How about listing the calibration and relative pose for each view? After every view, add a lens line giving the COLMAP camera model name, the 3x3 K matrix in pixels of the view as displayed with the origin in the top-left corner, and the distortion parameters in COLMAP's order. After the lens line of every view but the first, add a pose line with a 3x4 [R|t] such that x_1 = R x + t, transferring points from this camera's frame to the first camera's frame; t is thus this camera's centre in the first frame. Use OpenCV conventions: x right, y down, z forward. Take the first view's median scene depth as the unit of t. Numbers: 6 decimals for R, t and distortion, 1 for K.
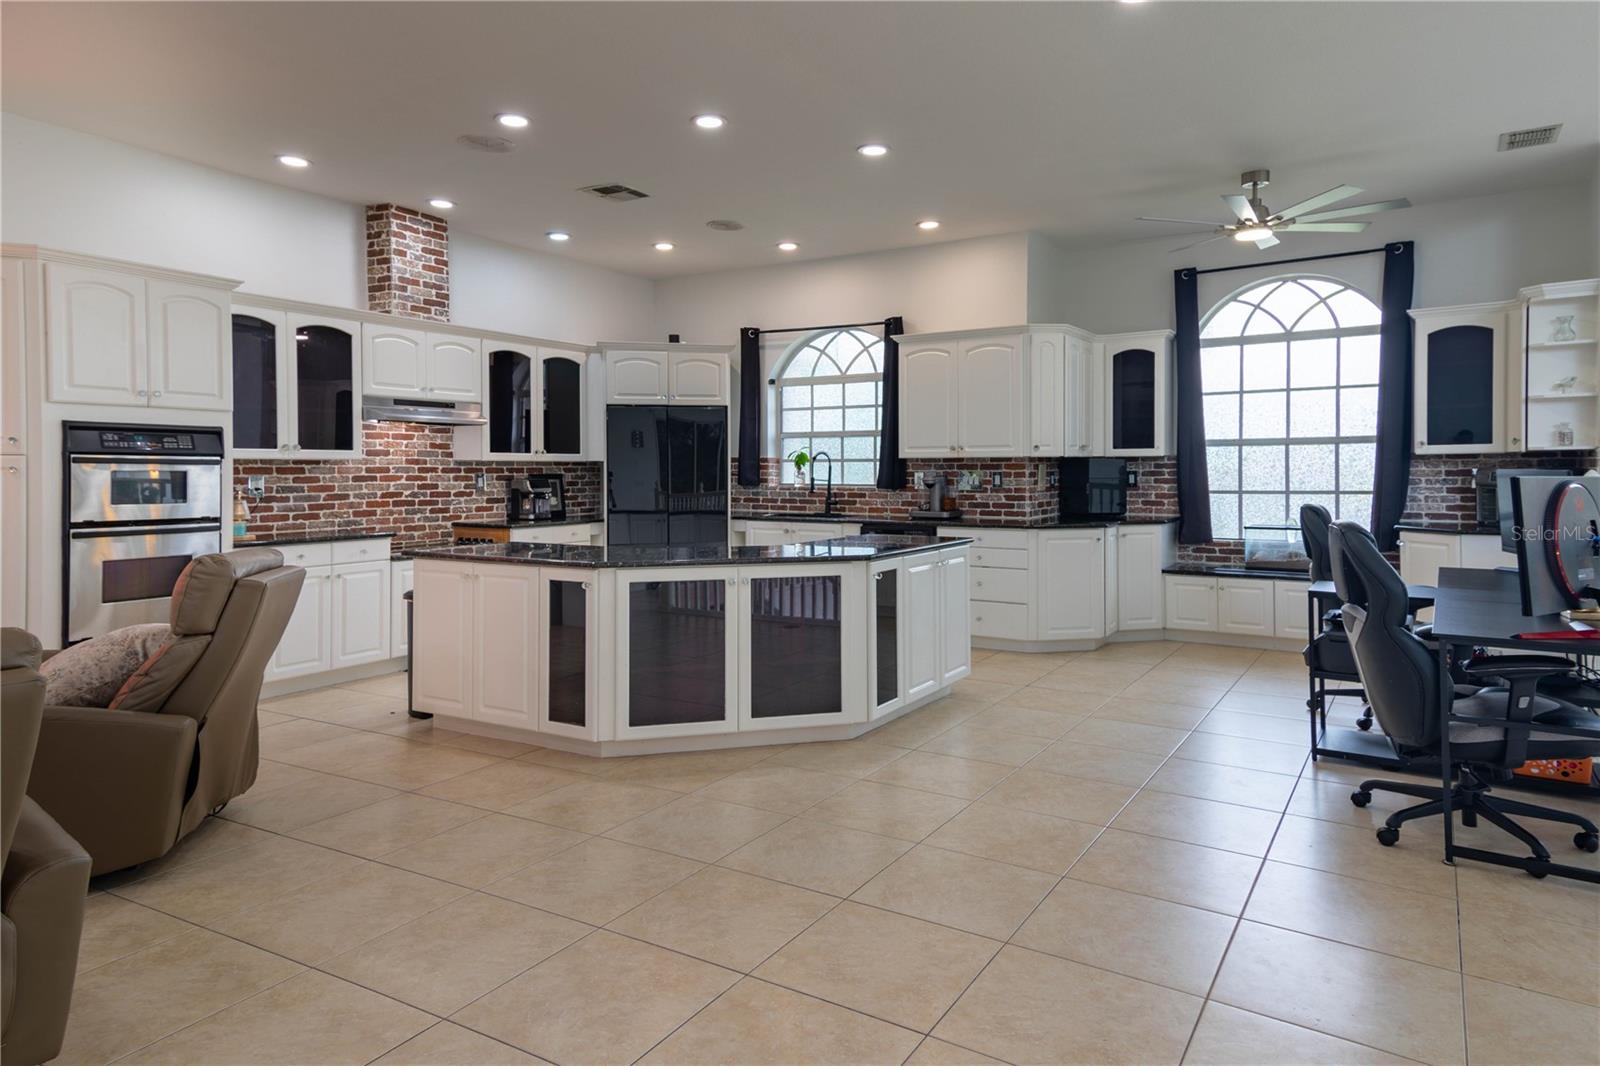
lens RADIAL K [[985.6, 0, 830.0], [0, 985.6, 482.9], [0, 0, 1]] dist [0.098321, 0.000037]
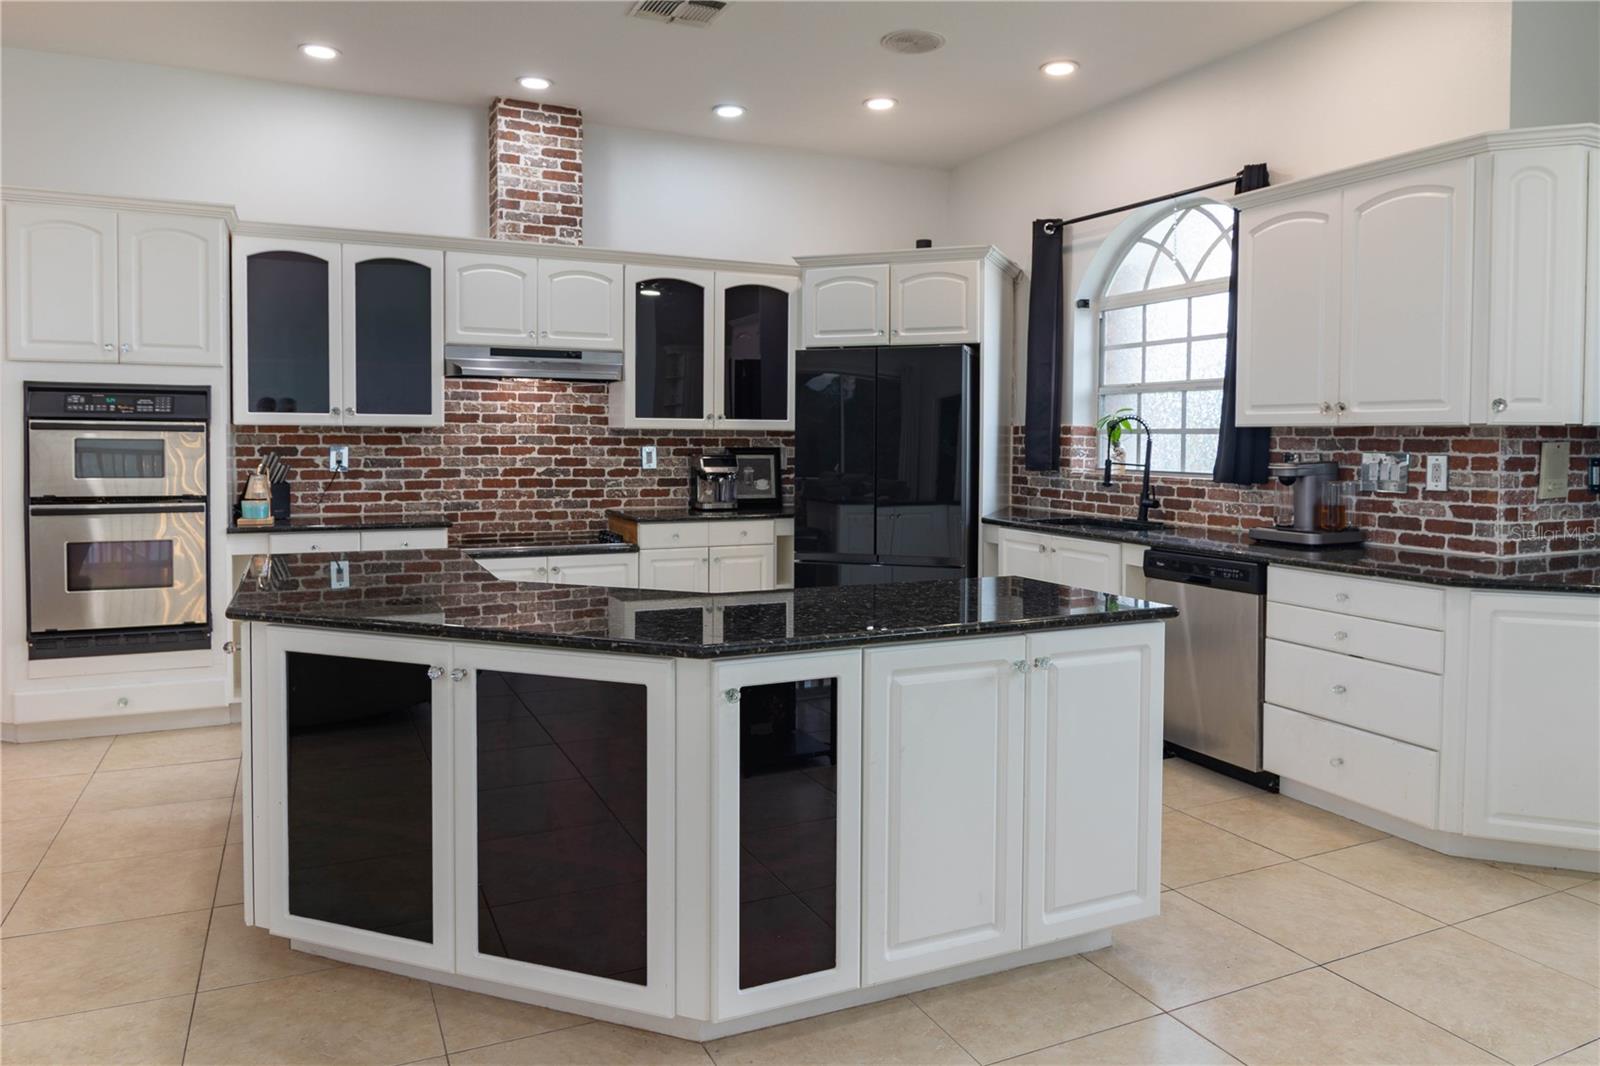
lens RADIAL K [[1087.3, 0, 821.3], [0, 1087.3, 473.2], [0, 0, 1]] dist [-0.000846, -0.007773]
pose [[0.831187, 0.027173, -0.555329, 0.234805], [-0.018011, 0.999597, 0.021953, -0.010100], [0.555702, -0.008245, 0.831341, 0.429698]]
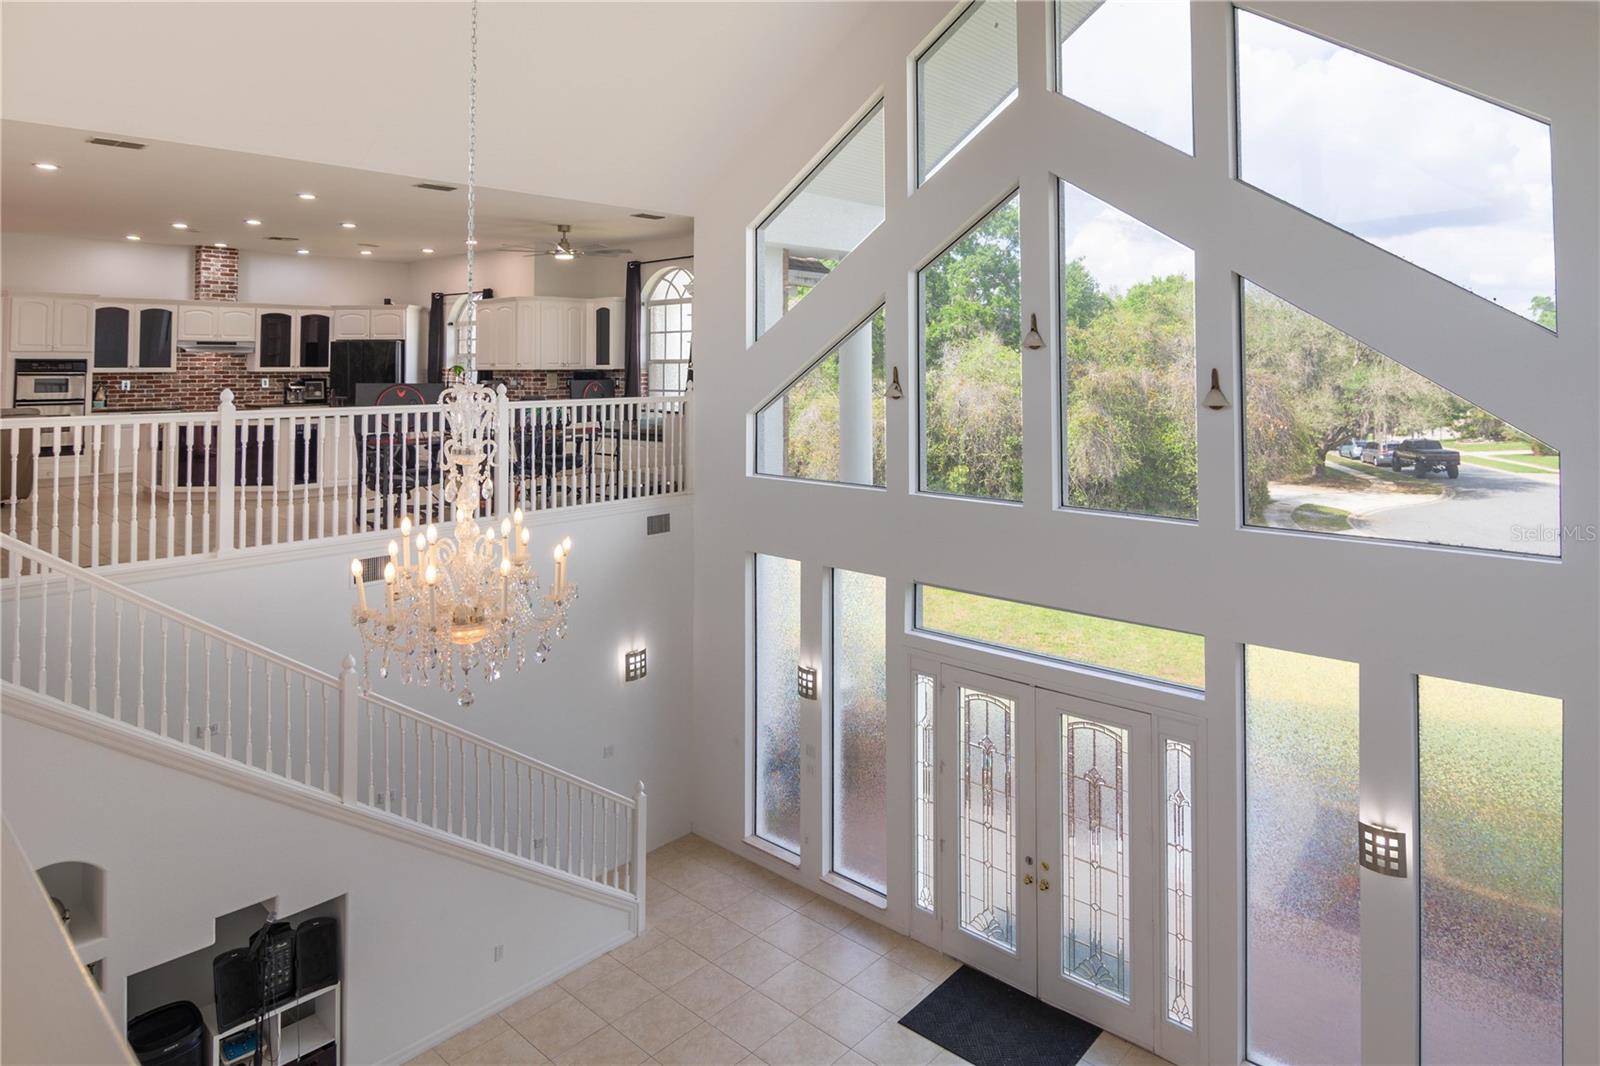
lens RADIAL K [[982.2, 0, 857.0], [0, 982.2, 334.8], [0, 0, 1]] dist [-0.002242, -0.003012]
pose [[0.983562, -0.003726, -0.180534, 1.172463], [-0.004611, 0.998943, -0.045737, -0.013378], [0.180513, 0.045818, 0.982505, -0.662410]]
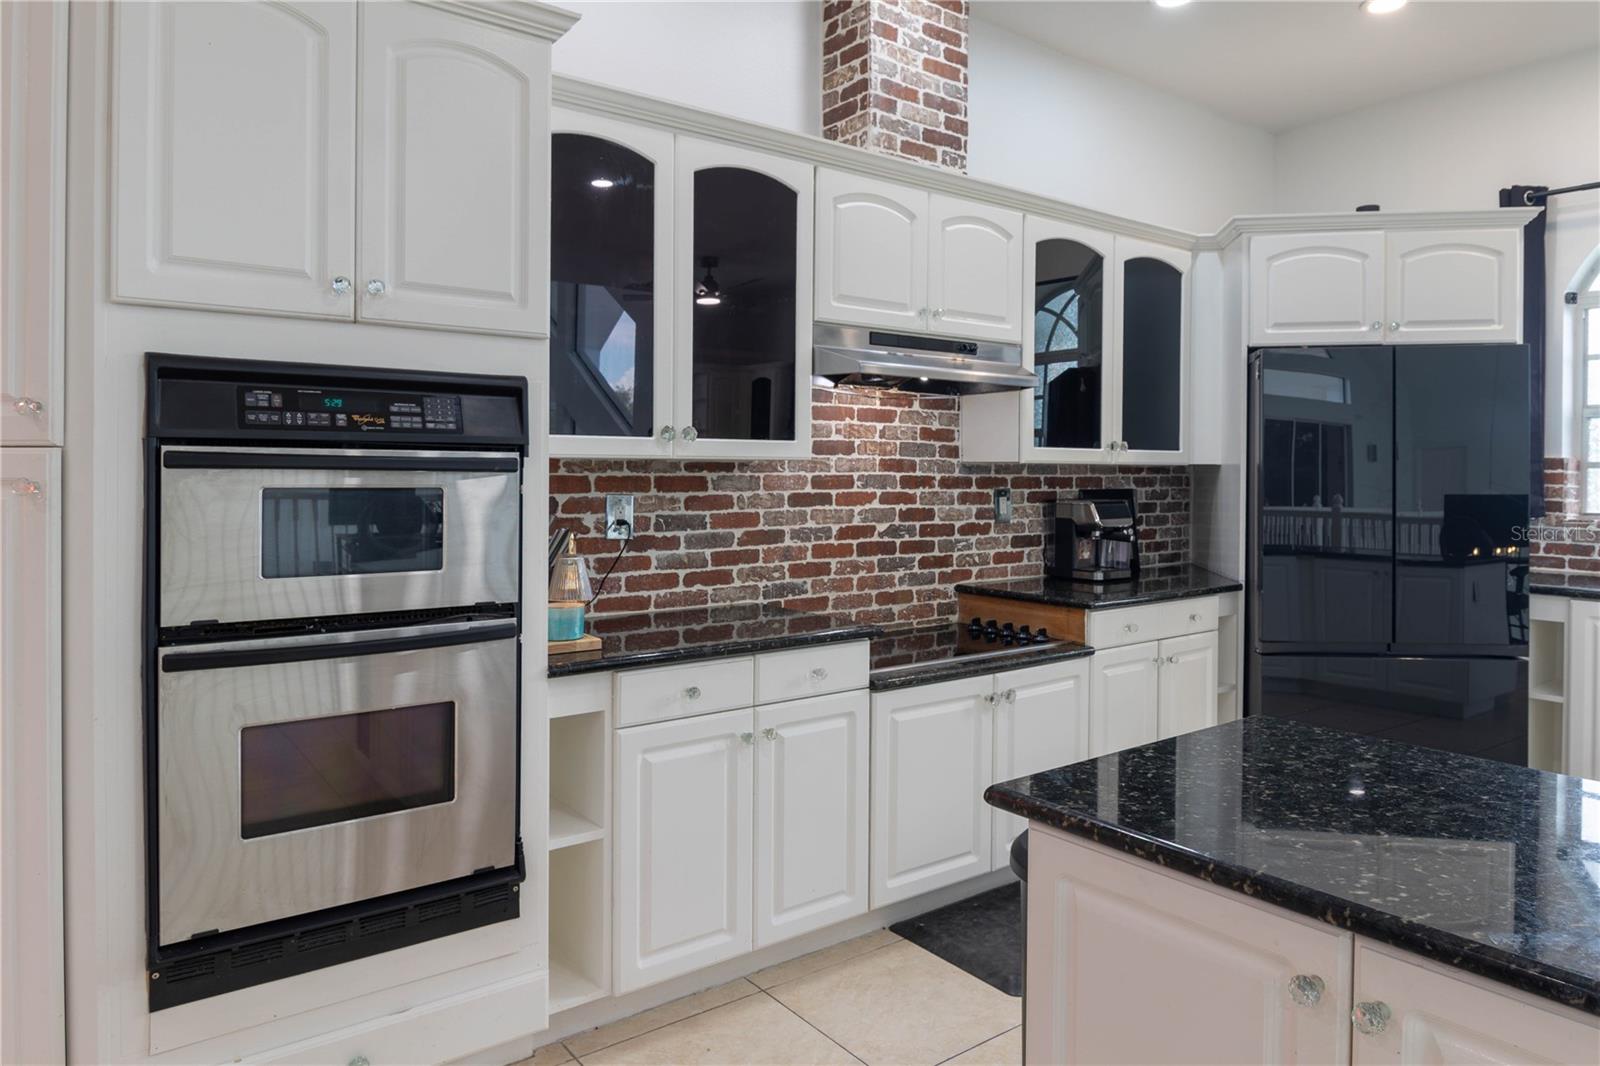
lens RADIAL K [[1018.9, 0, 829.2], [0, 1018.9, 481.4], [0, 0, 1]] dist [-0.013602, -0.000690]
pose [[0.930153, 0.008082, -0.367083, -0.266162], [-0.010570, 0.999933, -0.004767, -0.010674], [0.367019, 0.008315, 0.930176, 0.529454]]
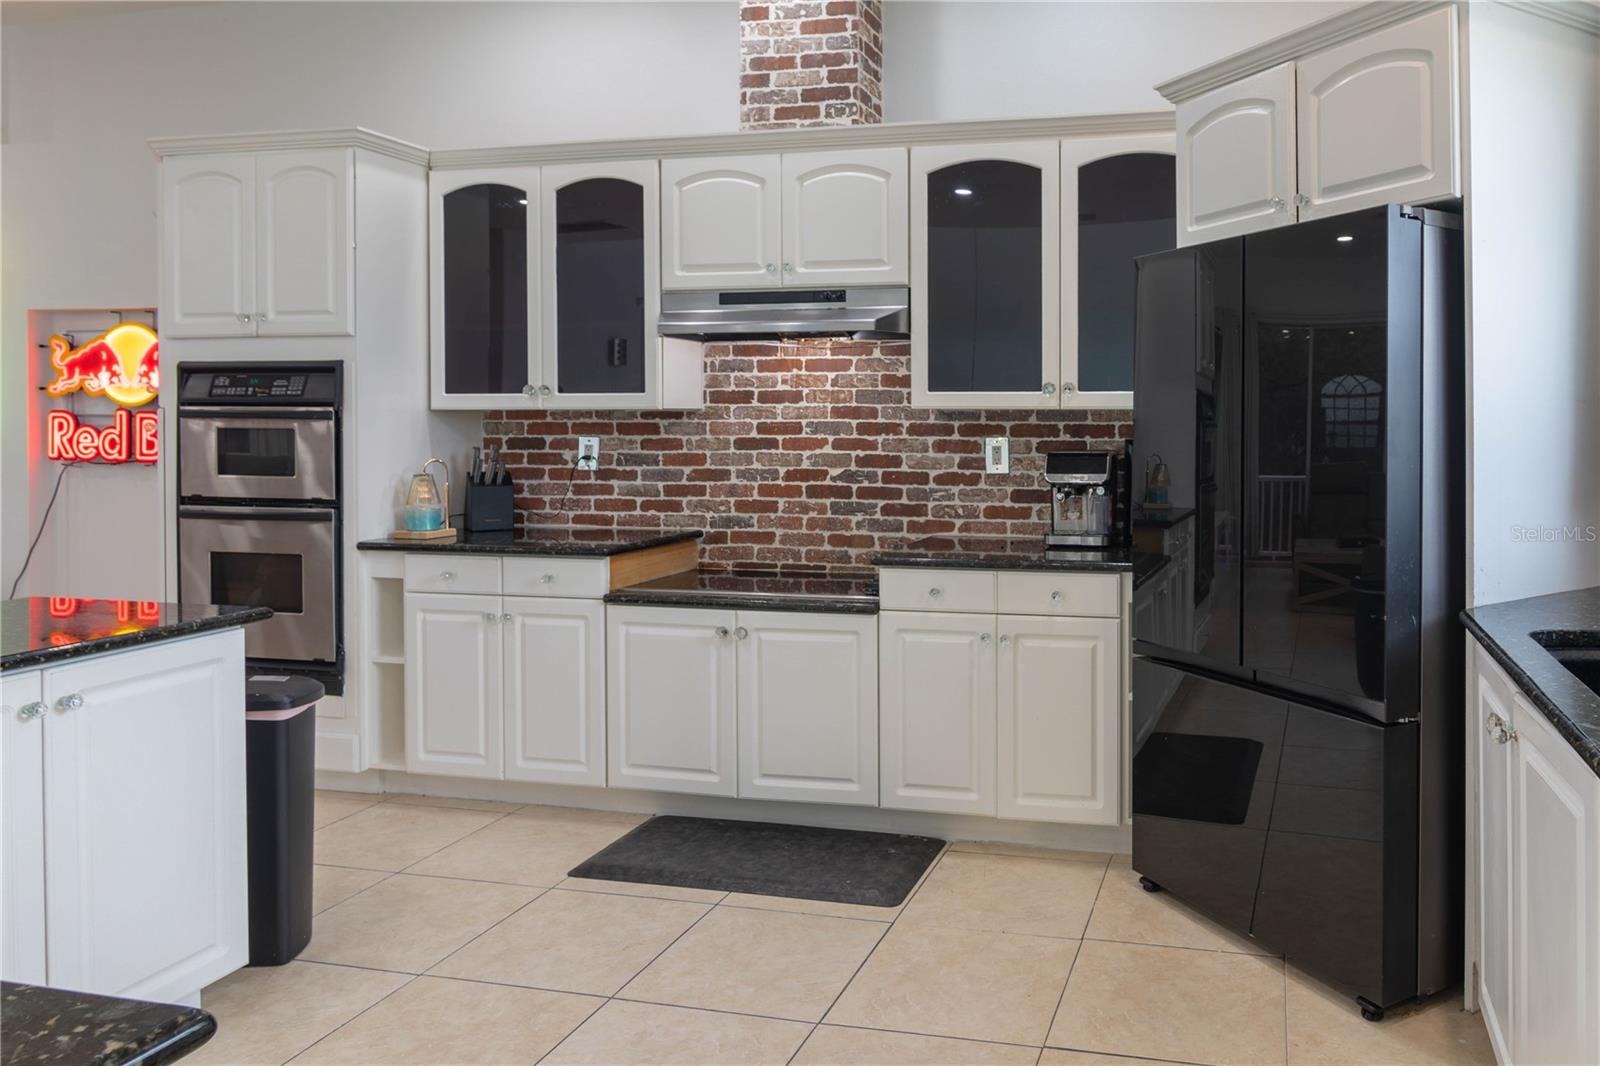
lens RADIAL K [[1150.4, 0, 1033.3], [0, 1150.4, 428.7], [0, 0, 1]] dist [0.000719, -0.003607]
pose [[0.326916, 0.011268, -0.944986, 0.182854], [-0.016397, 0.999846, 0.006250, -0.018634], [0.944911, 0.013451, 0.327051, 0.923966]]
